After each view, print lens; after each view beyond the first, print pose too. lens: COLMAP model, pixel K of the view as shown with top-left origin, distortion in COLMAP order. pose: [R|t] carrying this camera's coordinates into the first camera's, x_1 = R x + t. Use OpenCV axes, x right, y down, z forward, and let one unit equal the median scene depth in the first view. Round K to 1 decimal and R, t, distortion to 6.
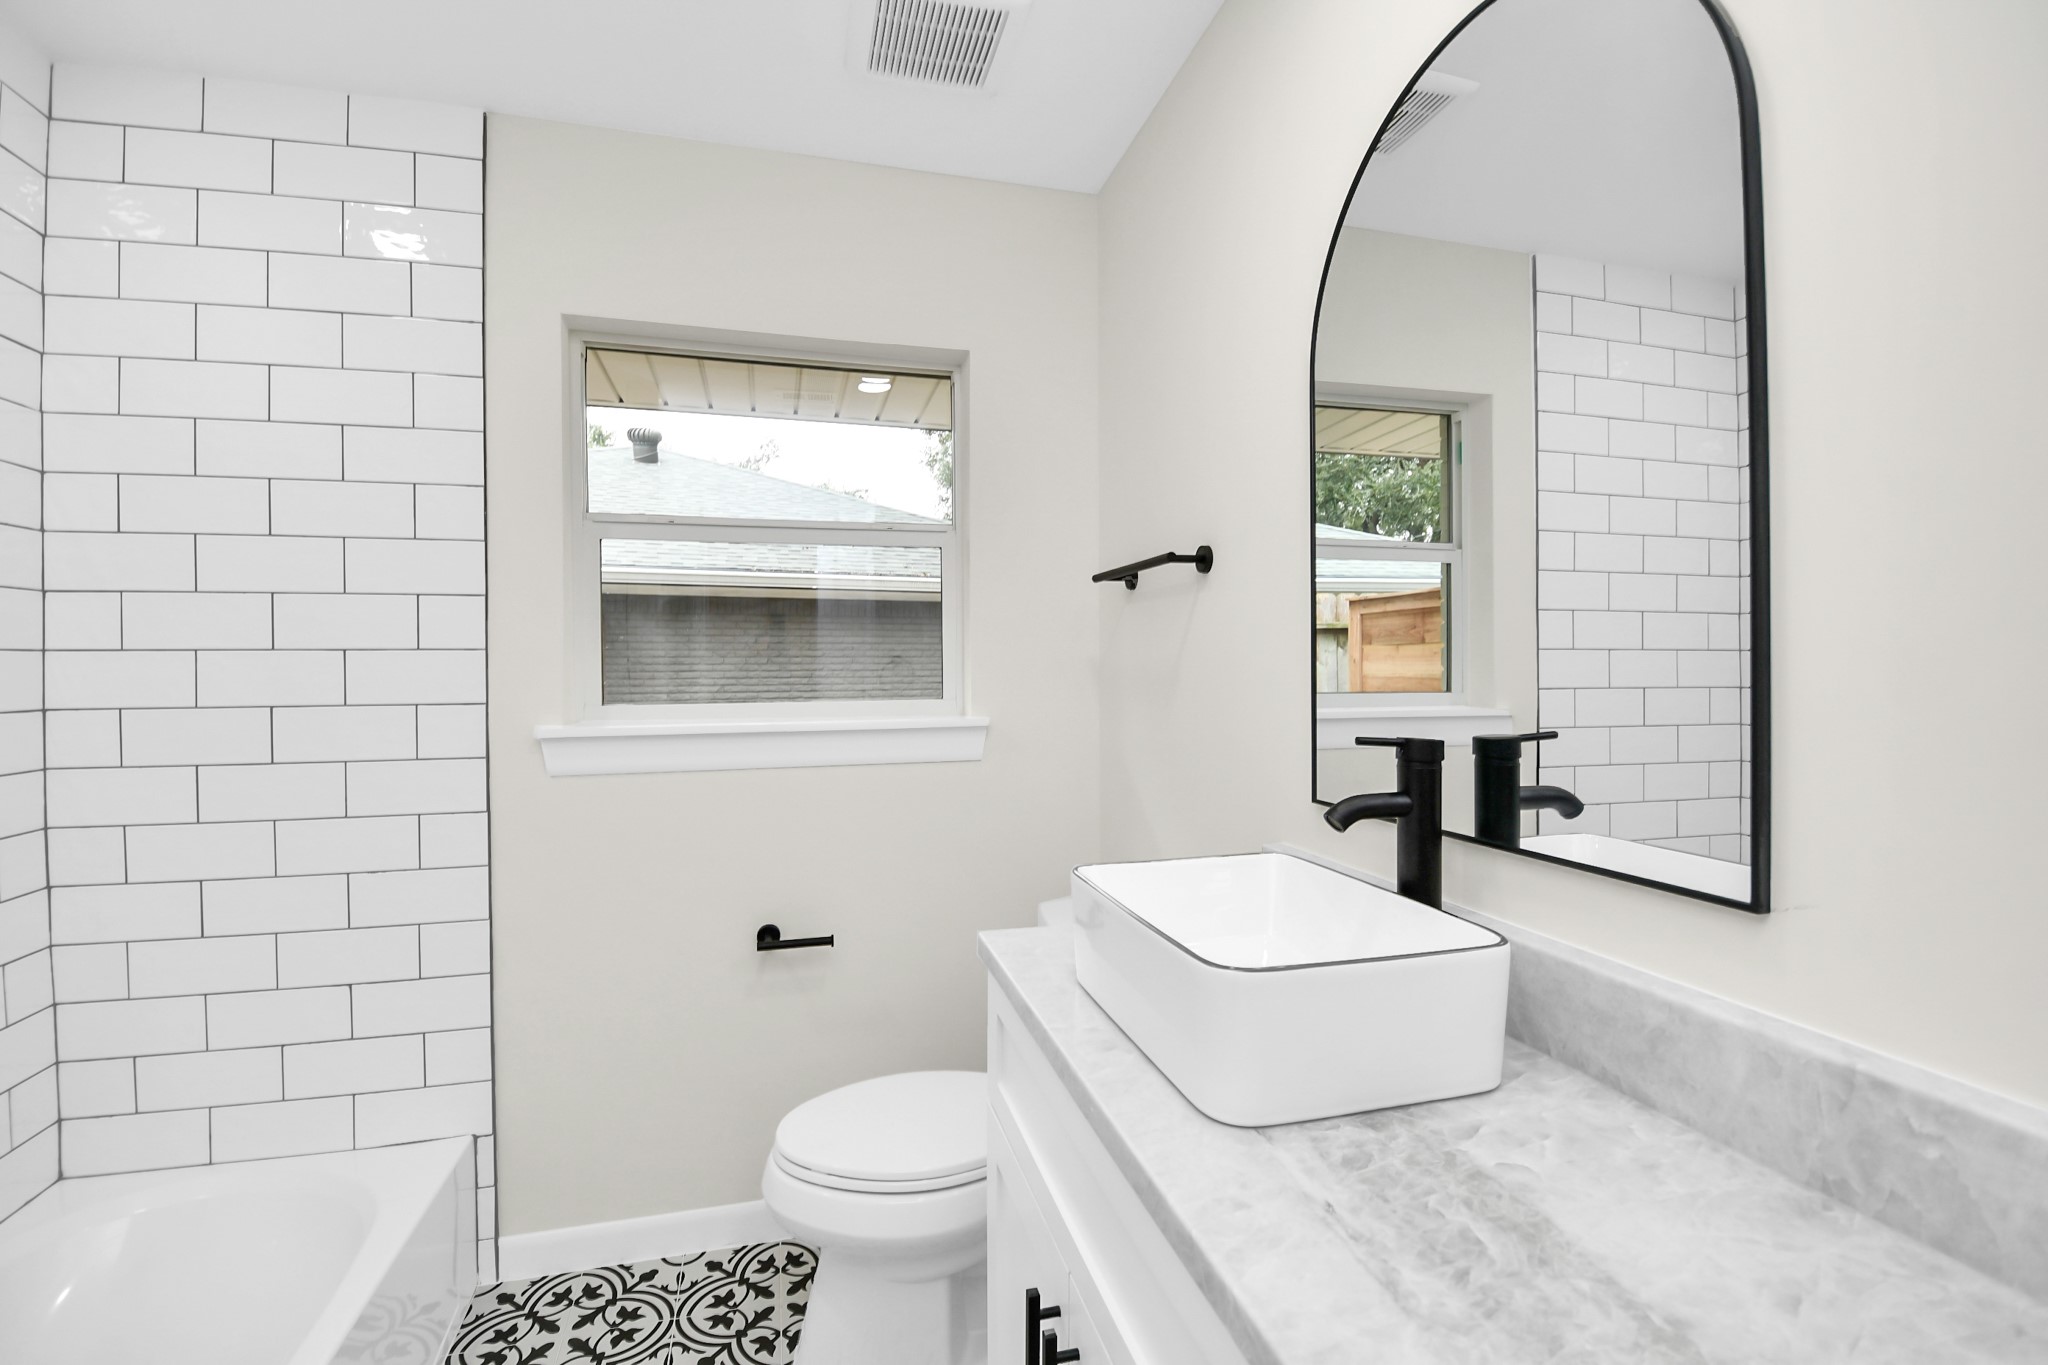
lens RADIAL K [[915.4, 0, 1035.0], [0, 915.4, 669.8], [0, 0, 1]] dist [-0.000297, -0.006453]
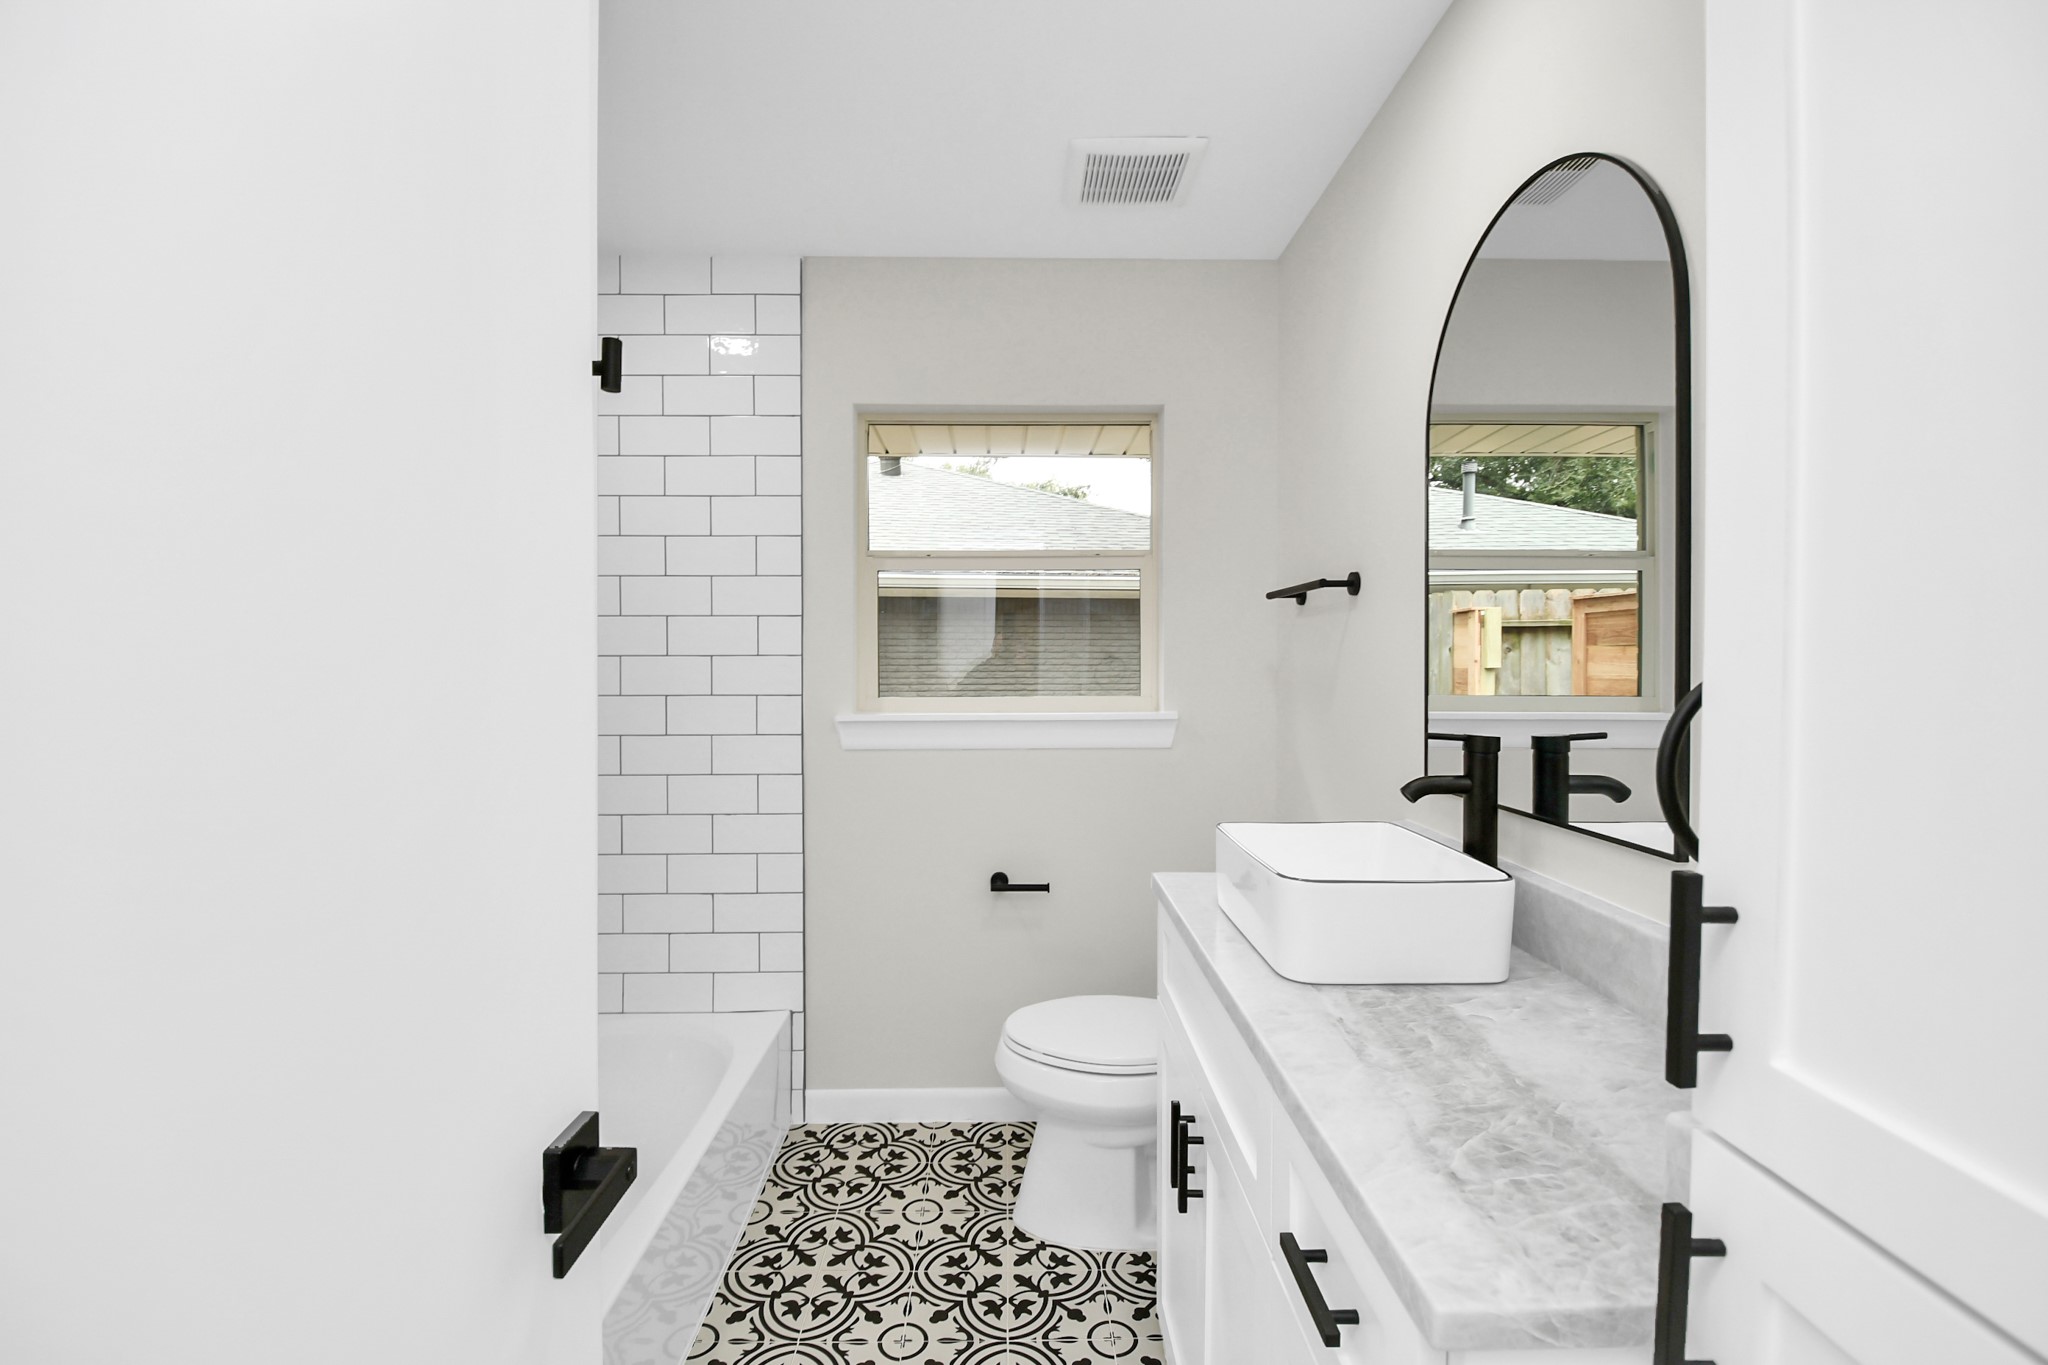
lens RADIAL K [[915.4, 0, 1021.6], [0, 915.4, 674.3], [0, 0, 1]] dist [-0.000297, -0.006453]
pose [[0.967929, 0.009948, -0.251028, 0.060389], [-0.006793, 0.999887, 0.013431, -0.014508], [0.251133, -0.011295, 0.967887, -0.242027]]
